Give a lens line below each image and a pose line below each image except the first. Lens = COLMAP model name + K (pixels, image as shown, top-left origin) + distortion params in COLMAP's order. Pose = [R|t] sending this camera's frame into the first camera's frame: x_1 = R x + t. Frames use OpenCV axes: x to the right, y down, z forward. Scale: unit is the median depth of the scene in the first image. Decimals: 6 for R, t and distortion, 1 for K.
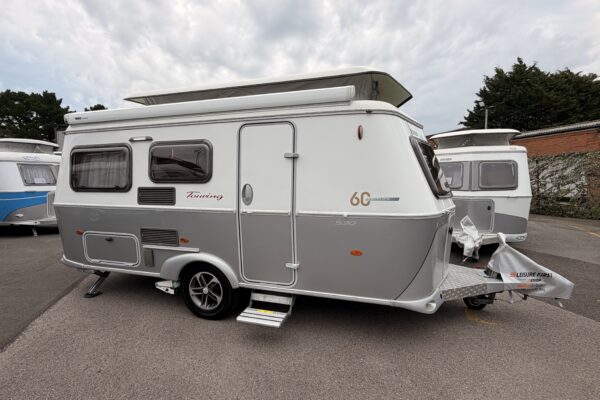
lens RADIAL K [[283.5, 0, 281.3], [0, 283.5, 198.4], [0, 0, 1]] dist [-0.008534, -0.000140]
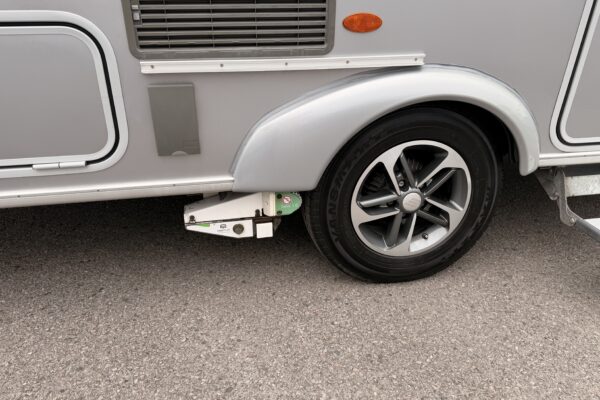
lens RADIAL K [[445.6, 0, 300.0], [0, 445.6, 200.0], [0, 0, 1]] dist [0.006285, 0.000274]
pose [[0.882260, -0.200702, 0.425836, -0.565901], [0.022732, 0.921674, 0.387299, 0.135542], [-0.470213, -0.332018, 0.817718, 0.655555]]
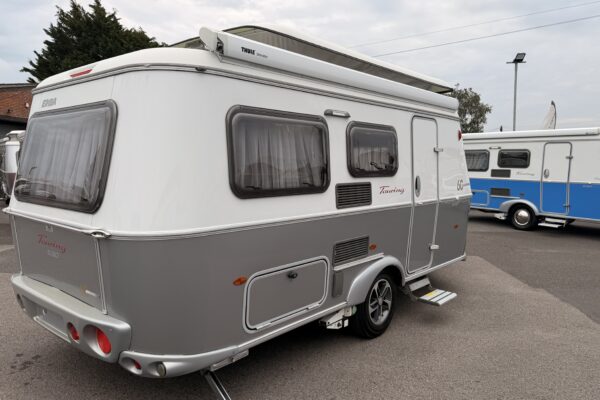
lens RADIAL K [[445.6, 0, 300.0], [0, 445.6, 200.0], [0, 0, 1]] dist [0.006285, 0.000274]
pose [[0.408908, -0.073444, 0.909615, -1.543535], [0.048835, 0.997089, 0.058554, -0.069617], [-0.911268, 0.020478, 0.411305, 0.649731]]
